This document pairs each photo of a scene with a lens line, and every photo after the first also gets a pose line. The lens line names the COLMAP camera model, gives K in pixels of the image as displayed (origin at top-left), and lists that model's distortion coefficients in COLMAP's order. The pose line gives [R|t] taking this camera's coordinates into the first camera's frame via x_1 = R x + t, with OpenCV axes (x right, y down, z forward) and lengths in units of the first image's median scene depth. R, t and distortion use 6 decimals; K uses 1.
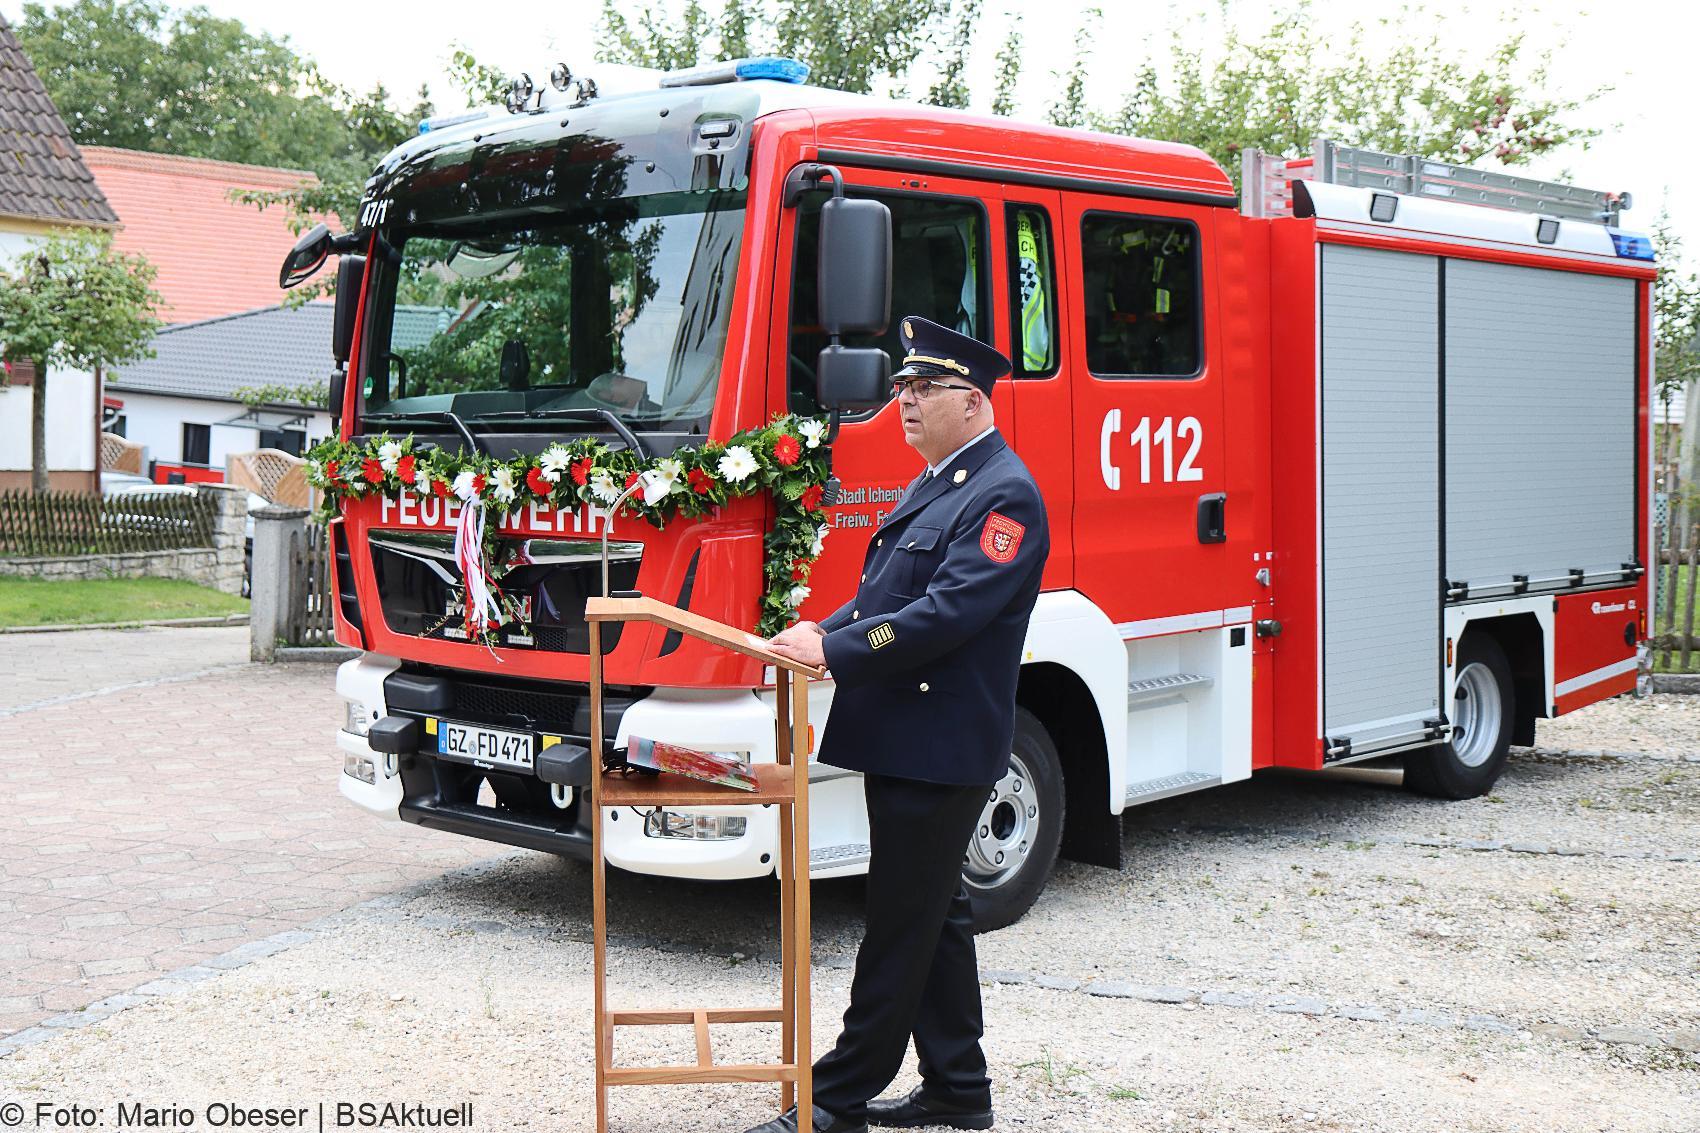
lens RADIAL K [[2106.5, 0, 850.0], [0, 2106.5, 566.5], [0, 0, 1]] dist [0.031820, 0.030529]
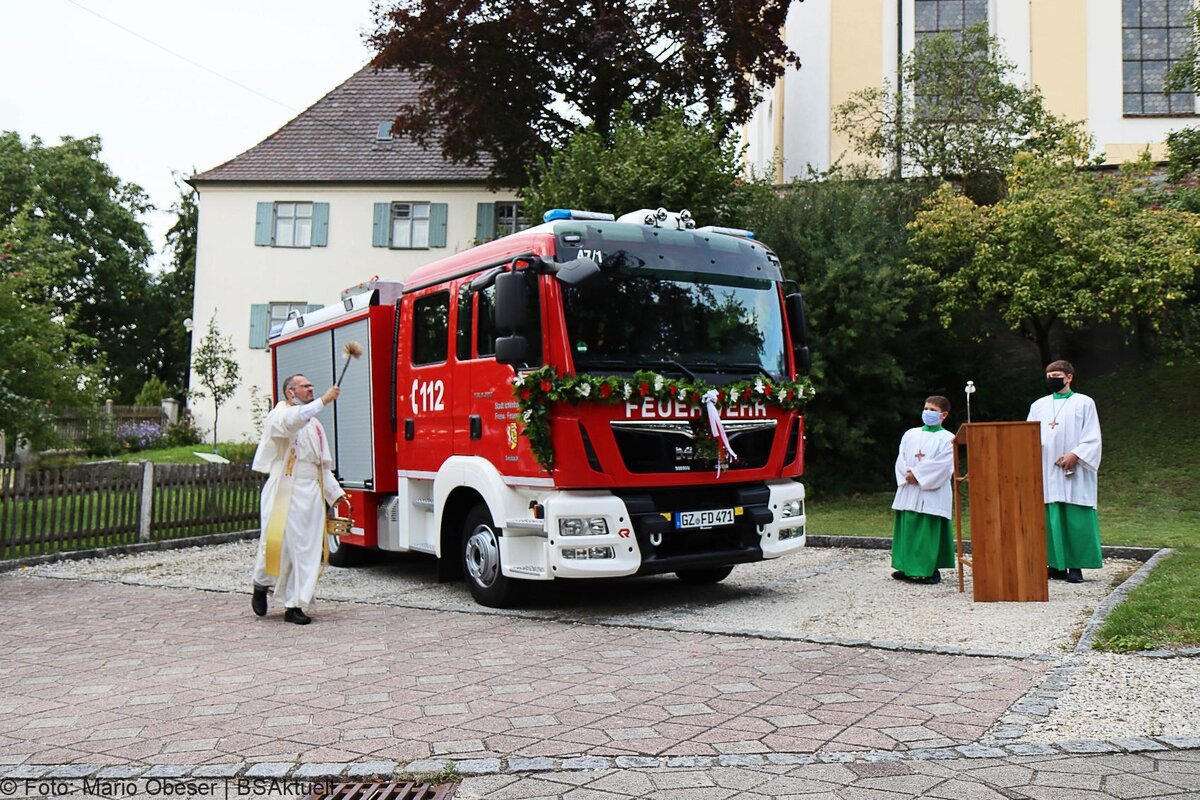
lens RADIAL K [[1016.9, 0, 593.2], [0, 1016.9, 405.2], [0, 0, 1]] dist [0.010728, 0.021126]
pose [[0.226297, 0.030893, 0.973568, -1.137820], [0.081543, 0.995388, -0.050539, 0.012799], [-0.970639, 0.090825, 0.222734, 0.824908]]
